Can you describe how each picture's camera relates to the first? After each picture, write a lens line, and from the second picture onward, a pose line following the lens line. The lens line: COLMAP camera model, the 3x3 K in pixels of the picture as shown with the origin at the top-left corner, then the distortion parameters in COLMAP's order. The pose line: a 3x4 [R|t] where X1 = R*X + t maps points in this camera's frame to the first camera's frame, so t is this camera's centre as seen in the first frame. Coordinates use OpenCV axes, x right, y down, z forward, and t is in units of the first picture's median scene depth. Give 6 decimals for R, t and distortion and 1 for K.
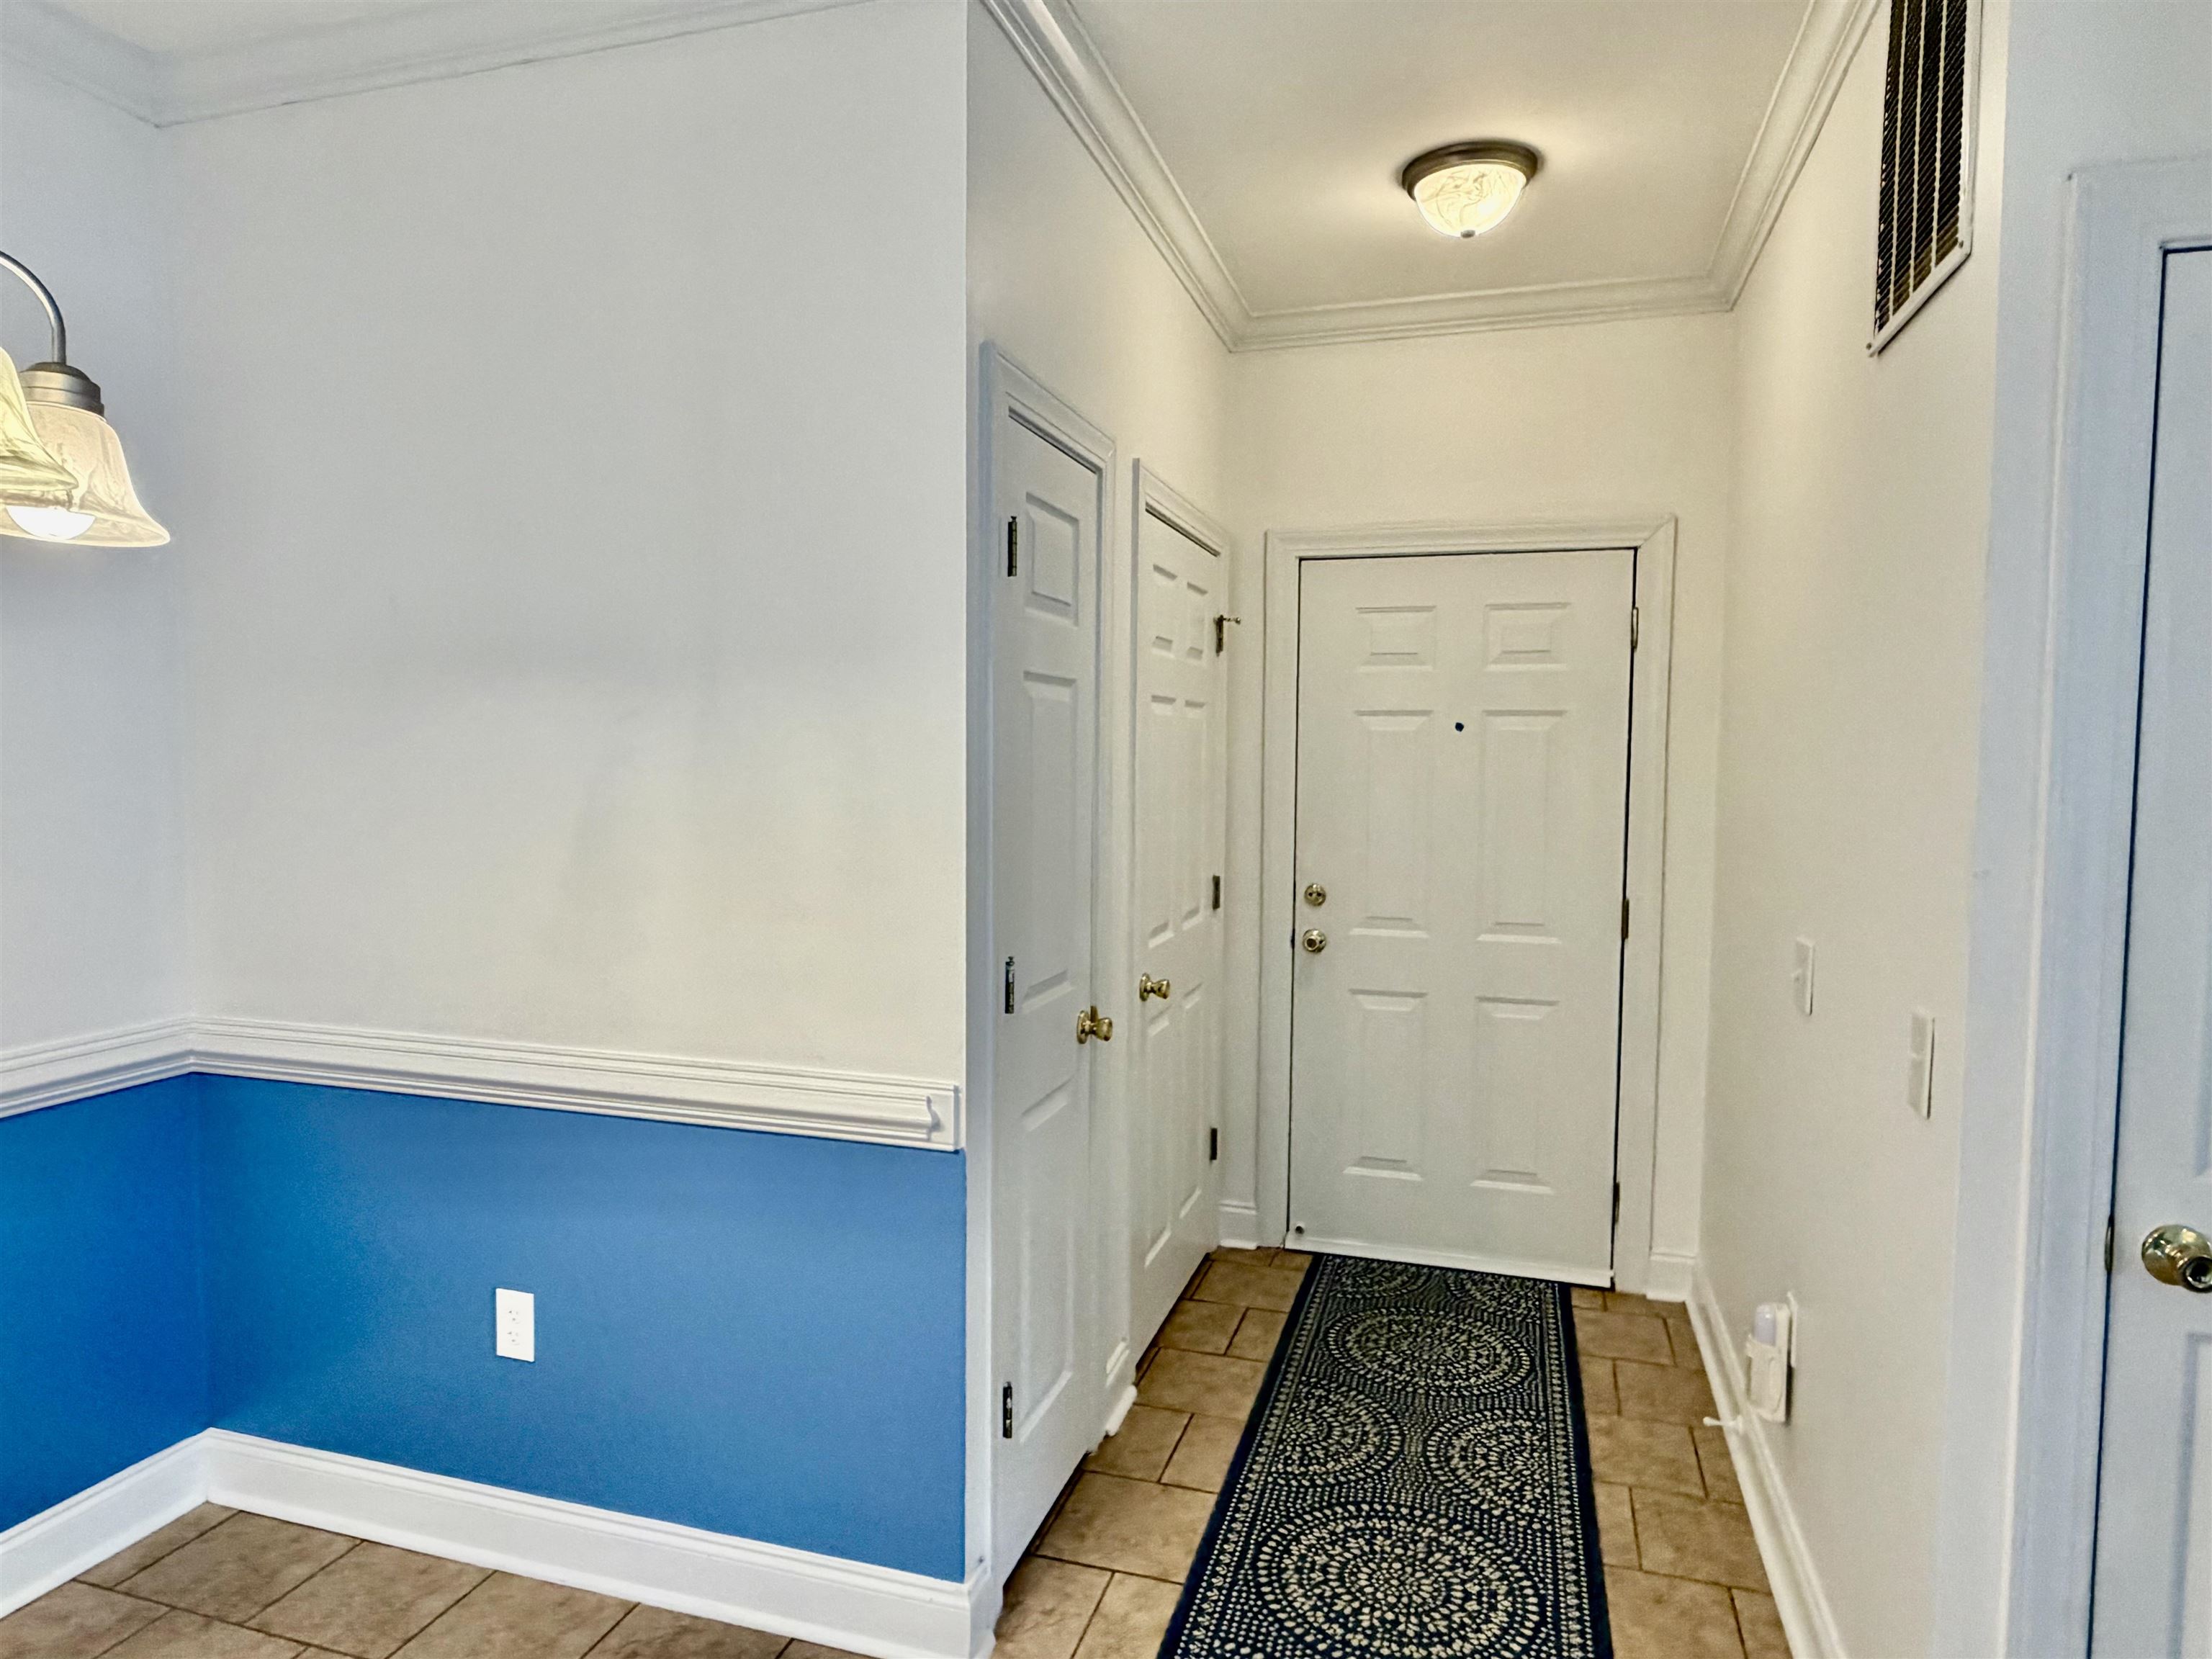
lens RADIAL K [[1348.8, 0, 1097.5], [0, 1348.8, 830.6], [0, 0, 1]] dist [-0.003828, 0.003138]
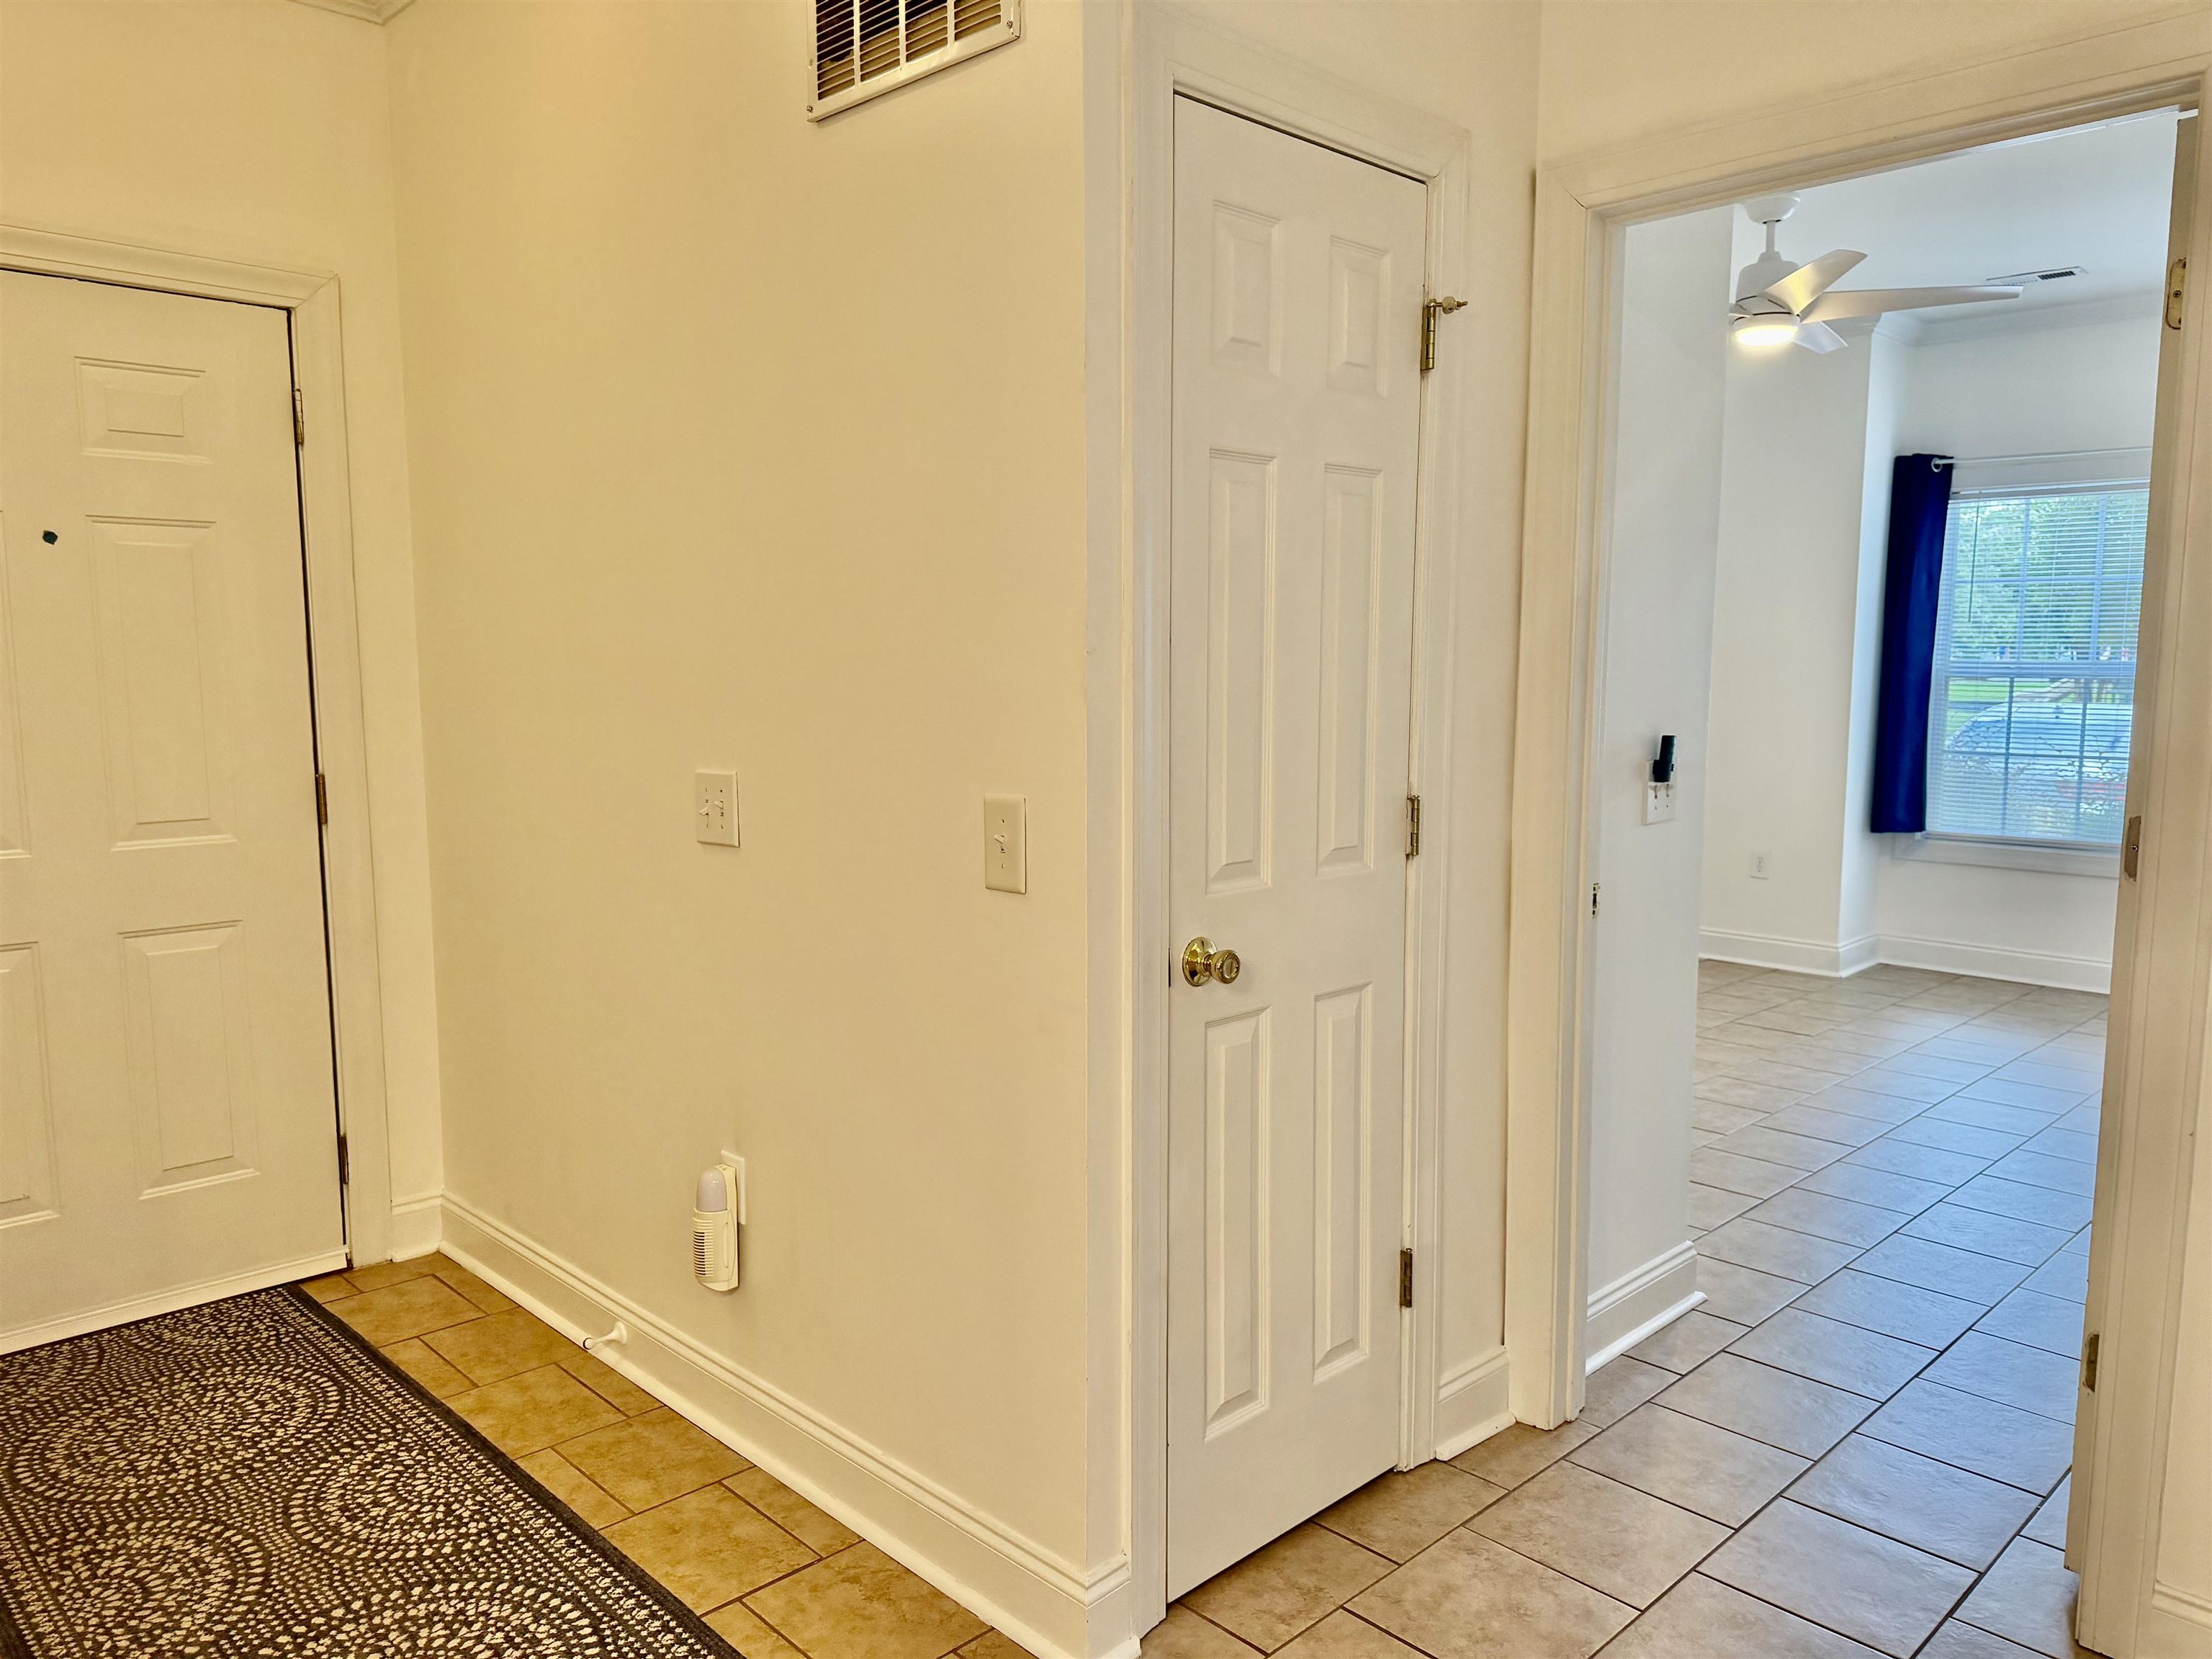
lens RADIAL K [[1565.3, 0, 1121.6], [0, 1565.3, 837.5], [0, 0, 1]] dist [0.035100, -0.026421]
pose [[0.471892, -0.112411, 0.874461, -0.257632], [0.057364, 0.993652, 0.096777, 0.036280], [-0.879788, 0.004494, 0.475345, 0.224772]]
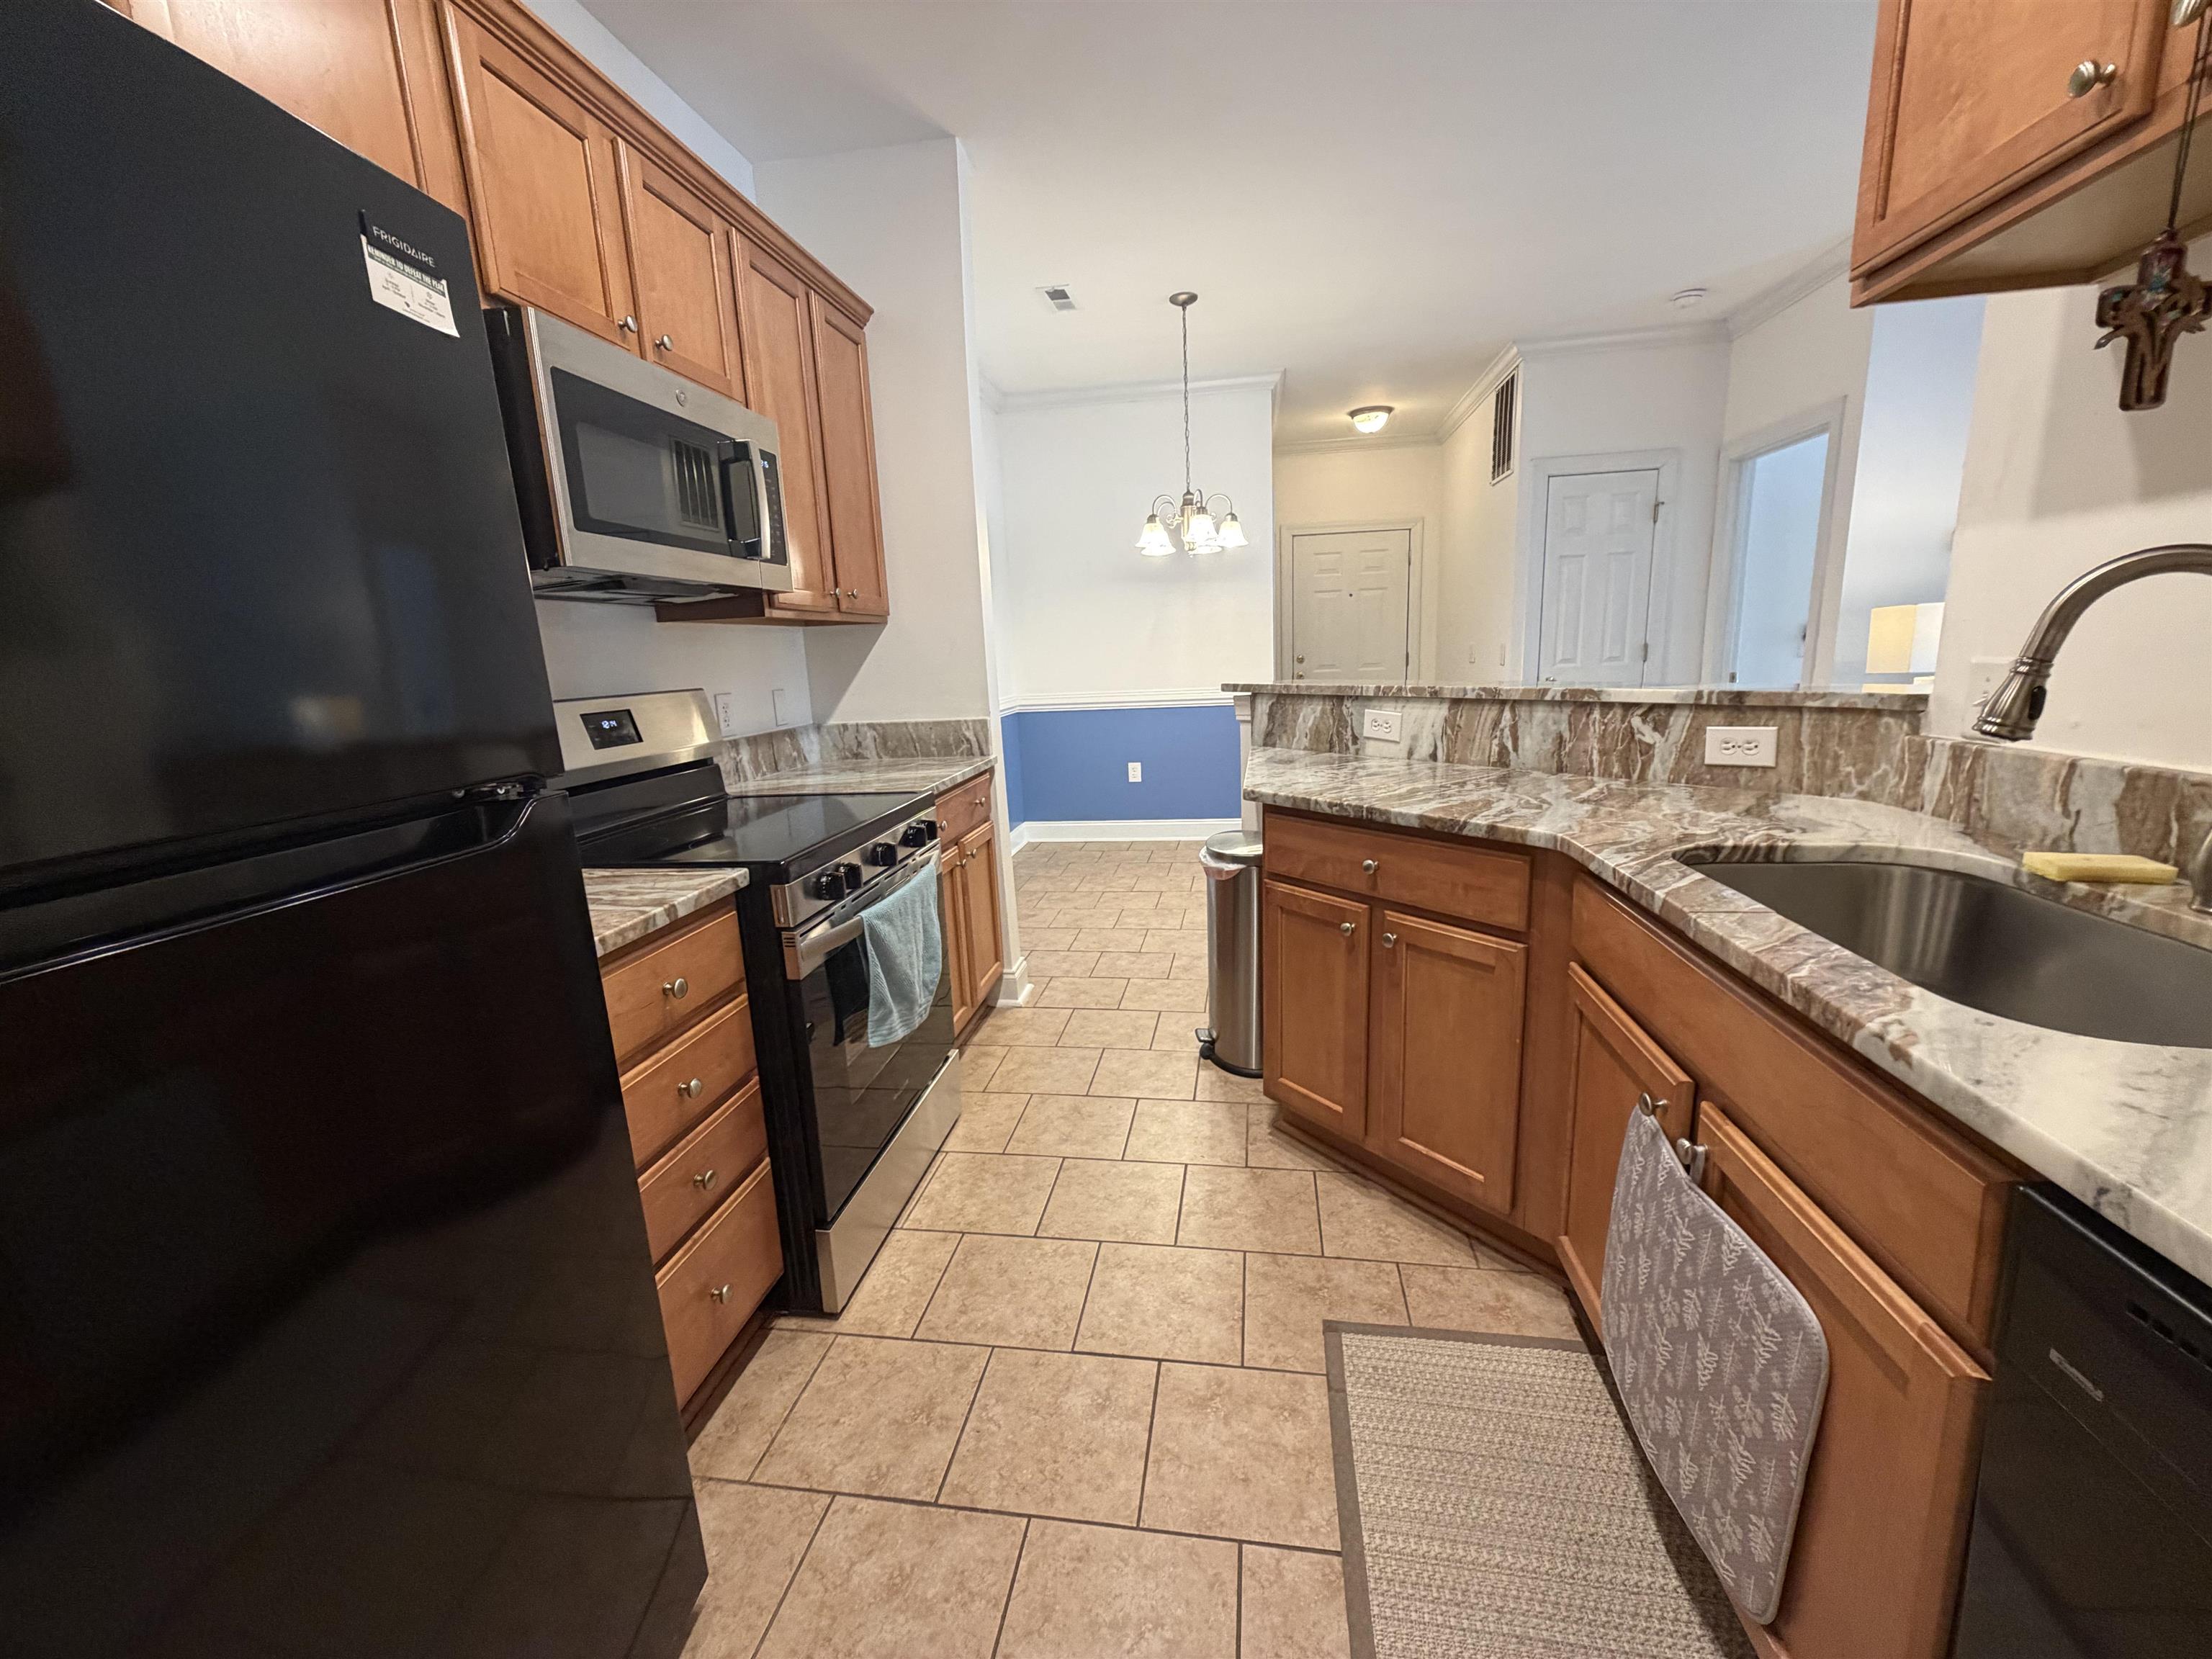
lens RADIAL K [[902.4, 0, 1109.6], [0, 902.4, 839.2], [0, 0, 1]] dist [-0.002479, 0.000241]
pose [[0.987018, -0.082060, 0.138065, -0.766319], [0.061229, 0.986958, 0.148882, 0.166533], [-0.148482, -0.138495, 0.979169, -1.228446]]
